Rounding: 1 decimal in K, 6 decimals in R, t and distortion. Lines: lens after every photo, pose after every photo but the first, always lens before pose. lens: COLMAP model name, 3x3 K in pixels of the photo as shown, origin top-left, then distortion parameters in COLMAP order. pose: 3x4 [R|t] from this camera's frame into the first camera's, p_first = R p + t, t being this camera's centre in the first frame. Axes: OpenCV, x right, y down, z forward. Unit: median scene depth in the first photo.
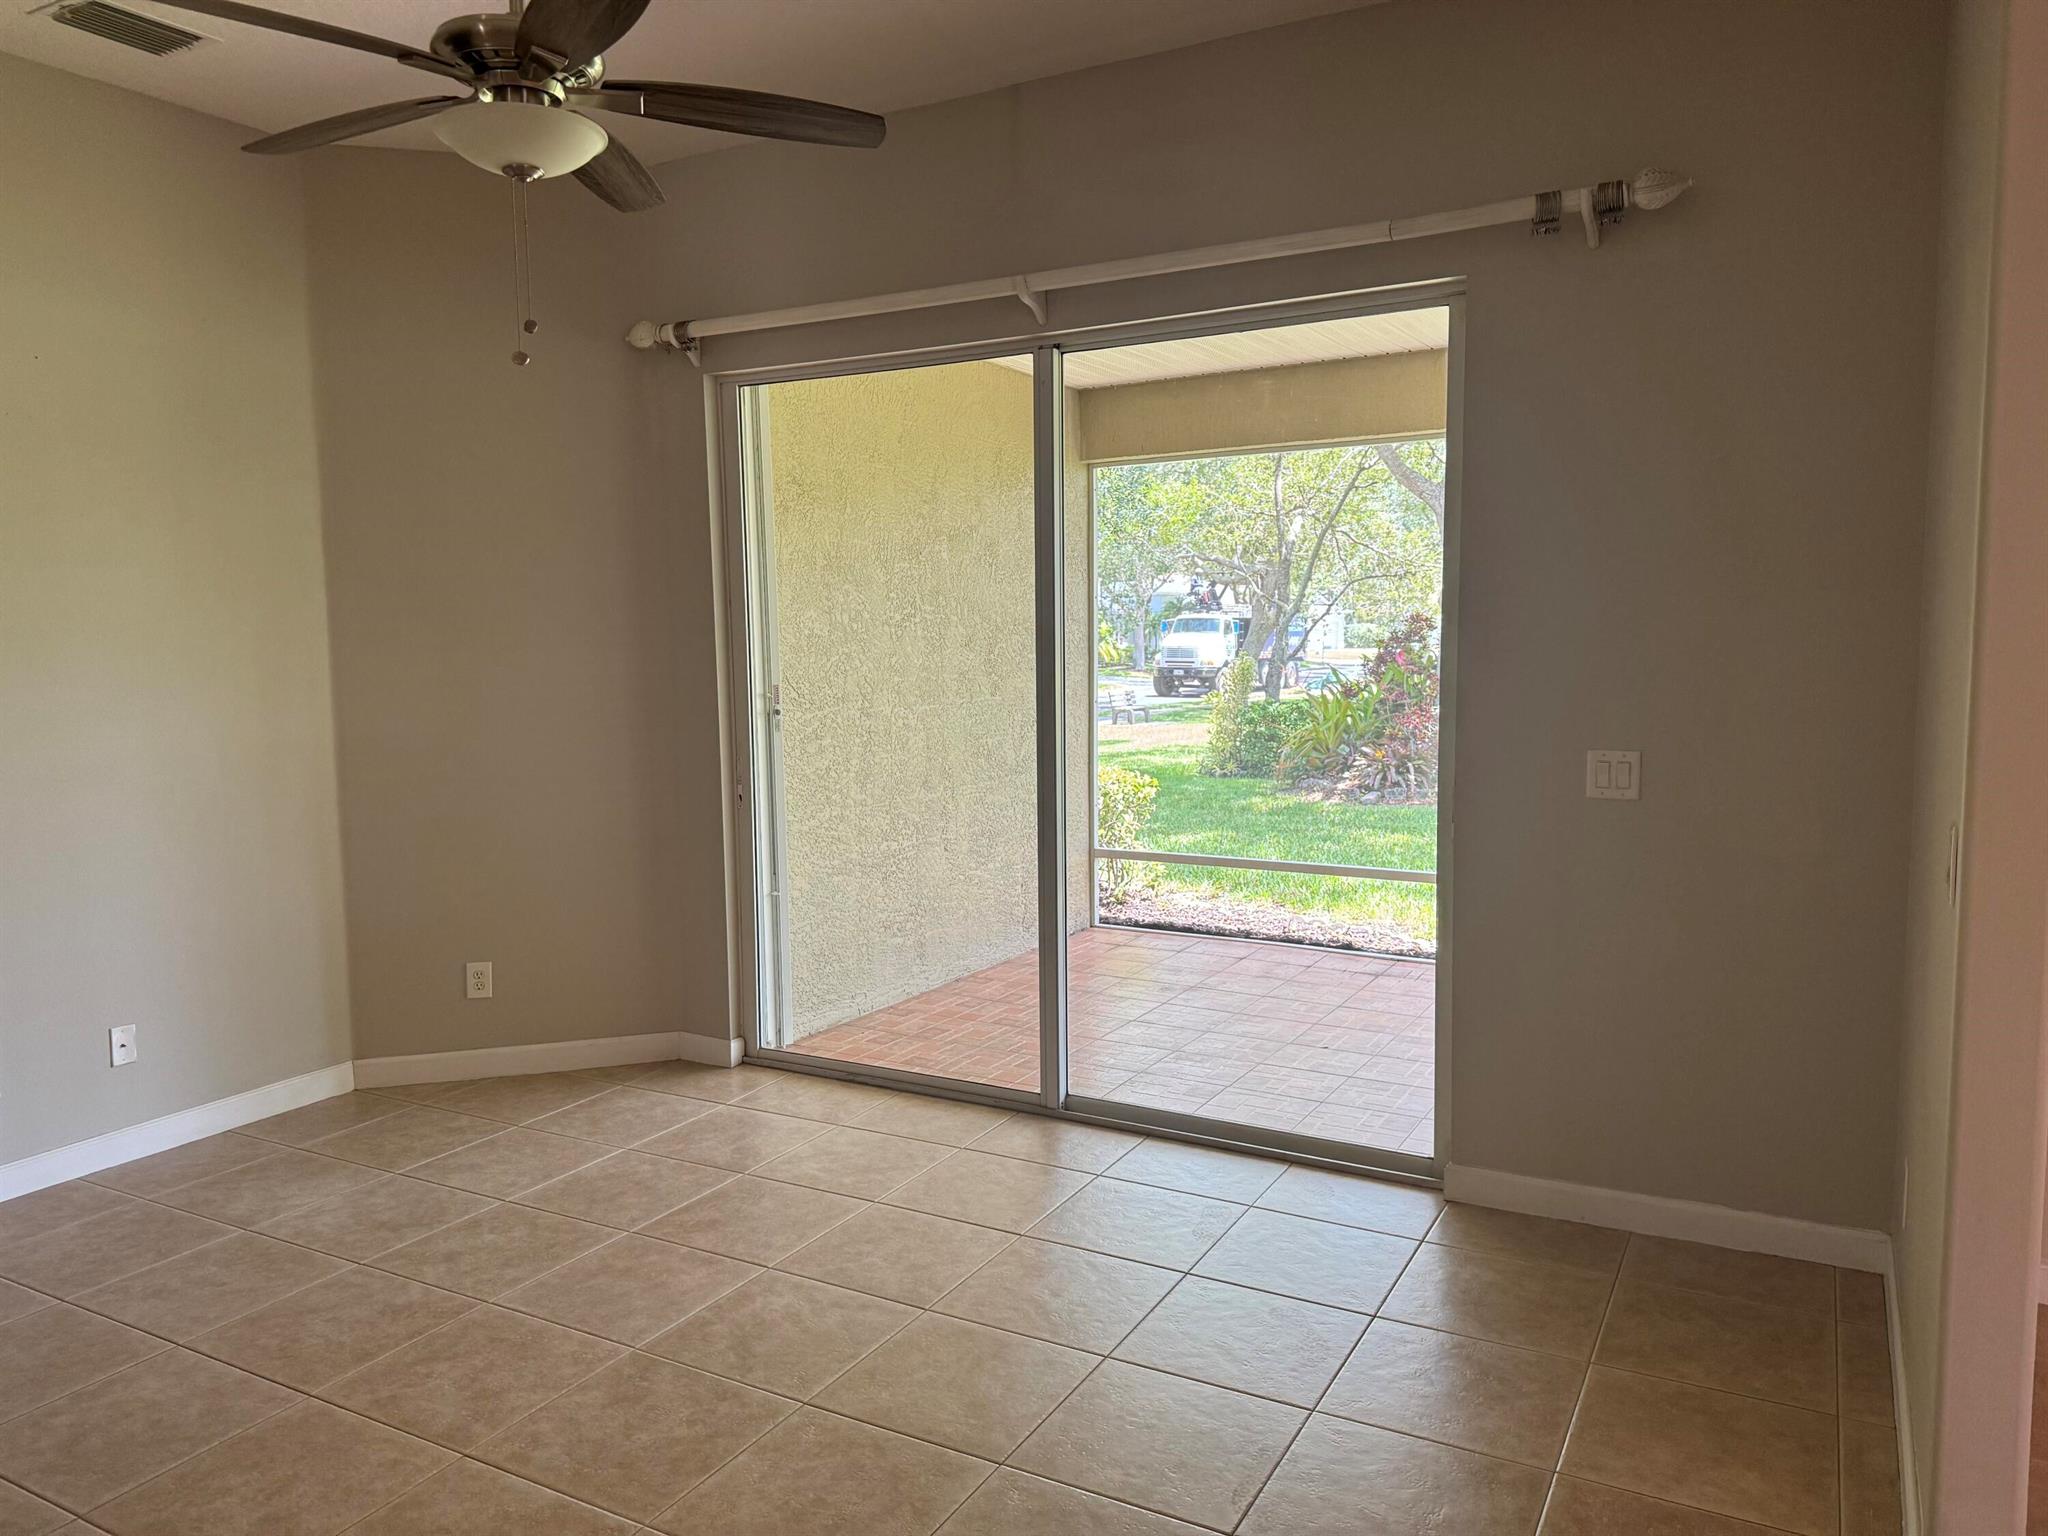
lens RADIAL K [[1442.3, 0, 1007.0], [0, 1442.3, 775.0], [0, 0, 1]] dist [-0.000470, -0.004698]
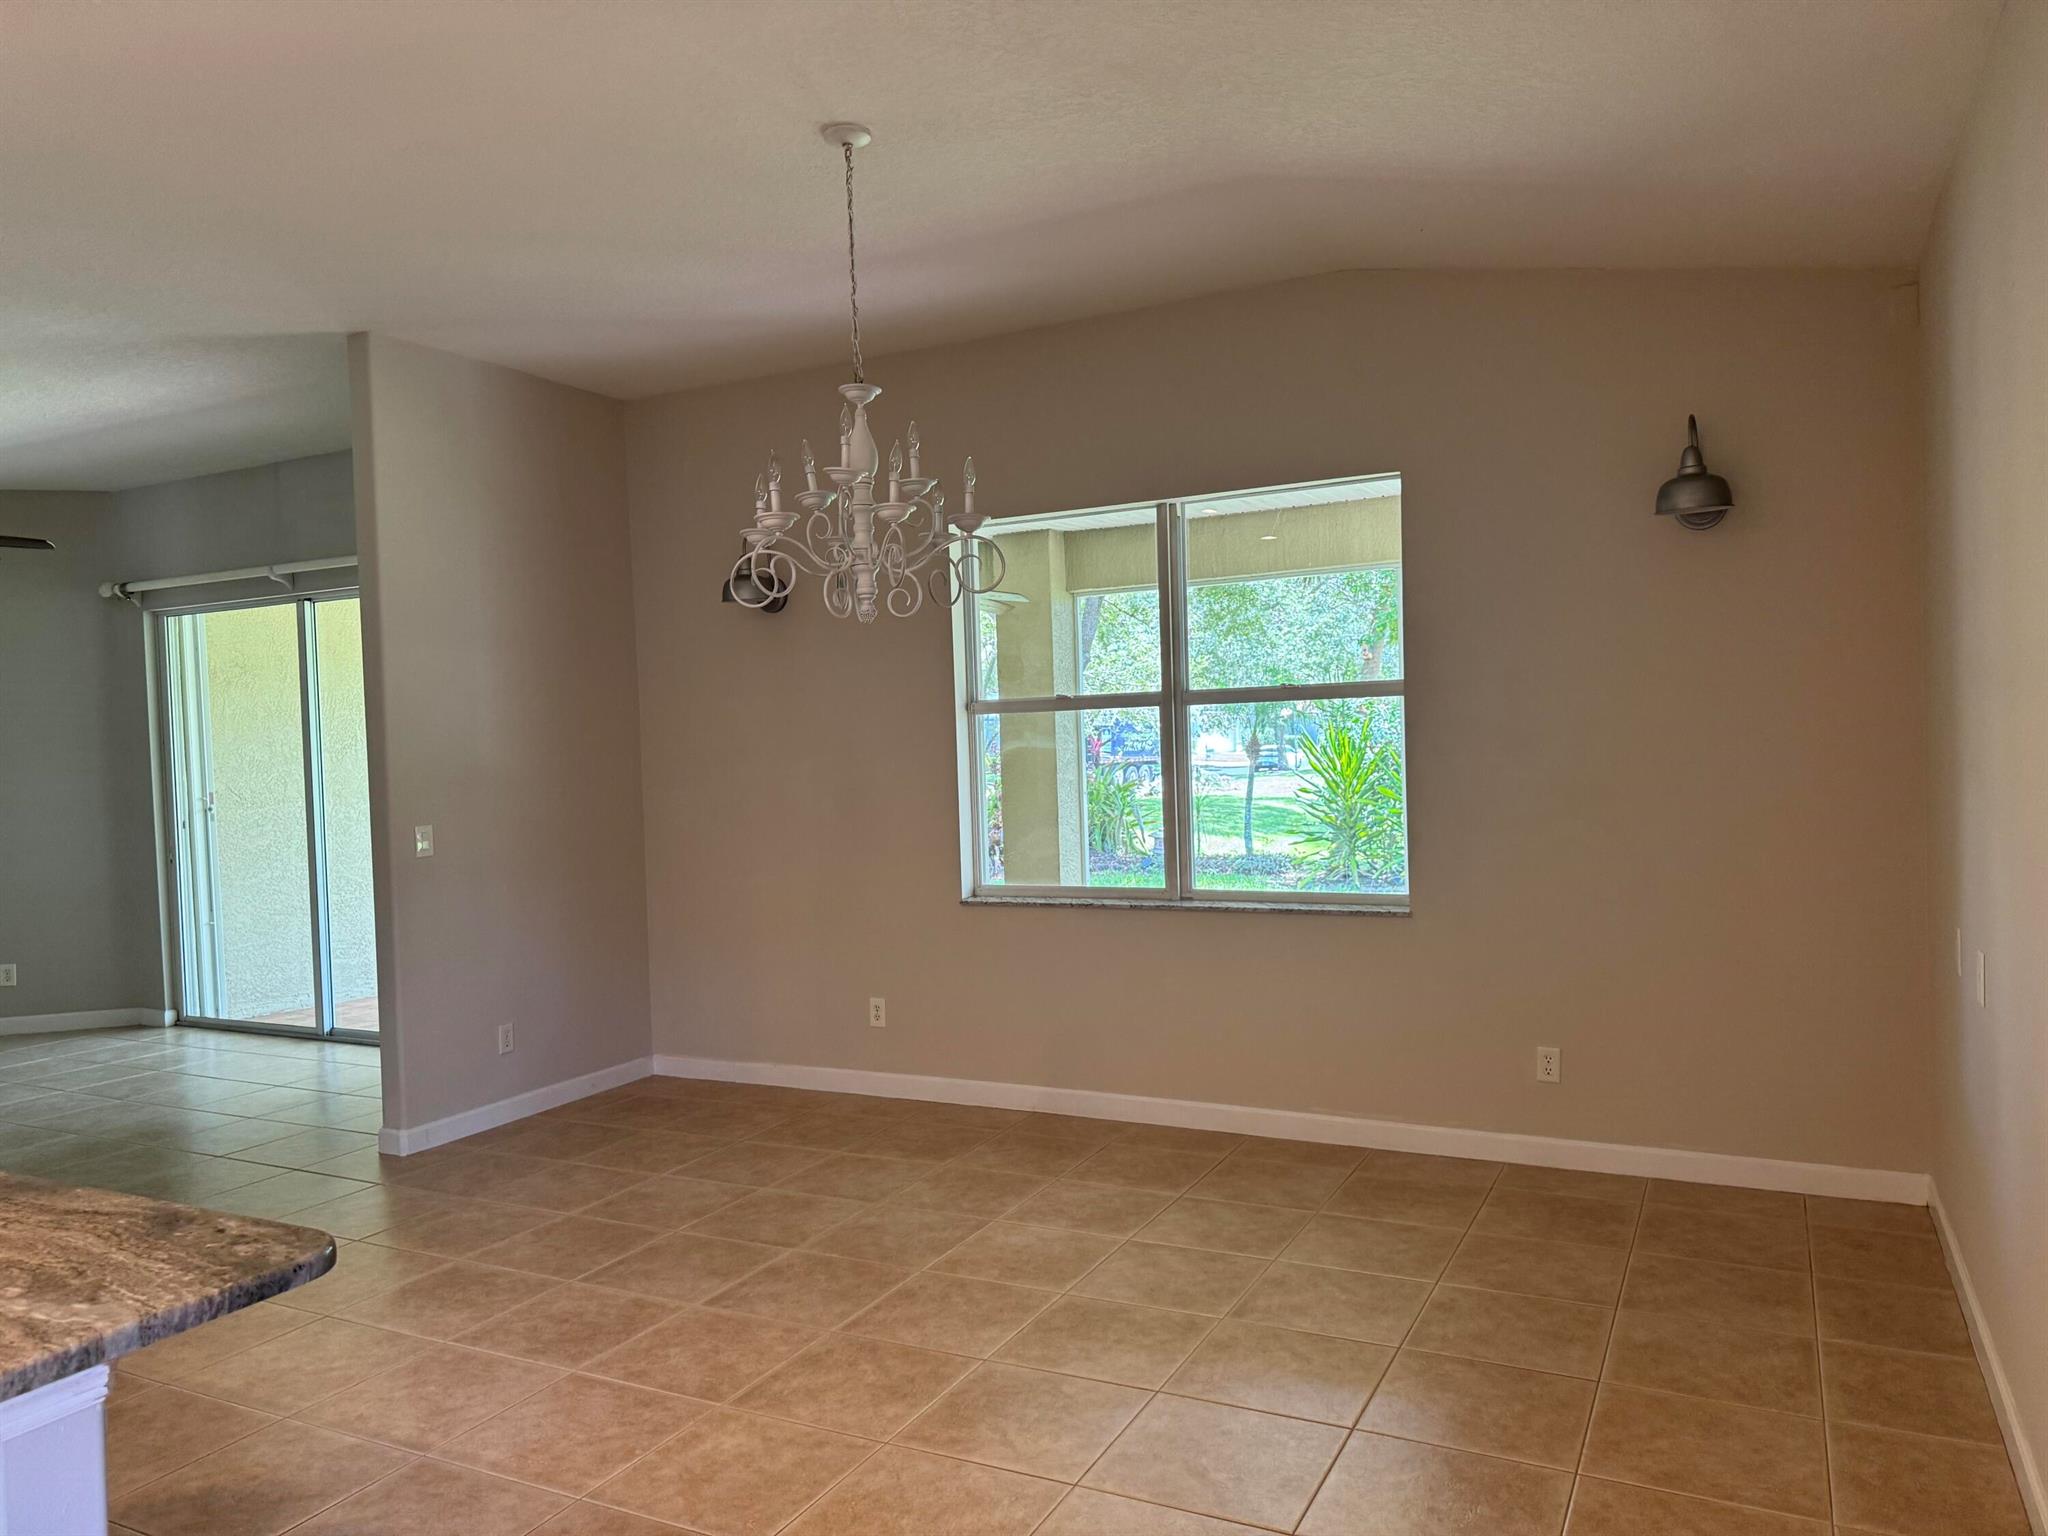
lens RADIAL K [[1442.3, 0, 1040.8], [0, 1442.3, 768.3], [0, 0, 1]] dist [-0.000470, -0.004698]
pose [[0.999318, -0.018017, 0.032234, 0.753454], [0.020910, 0.995558, -0.091801, 0.082270], [-0.030437, 0.092412, 0.995256, -0.680196]]
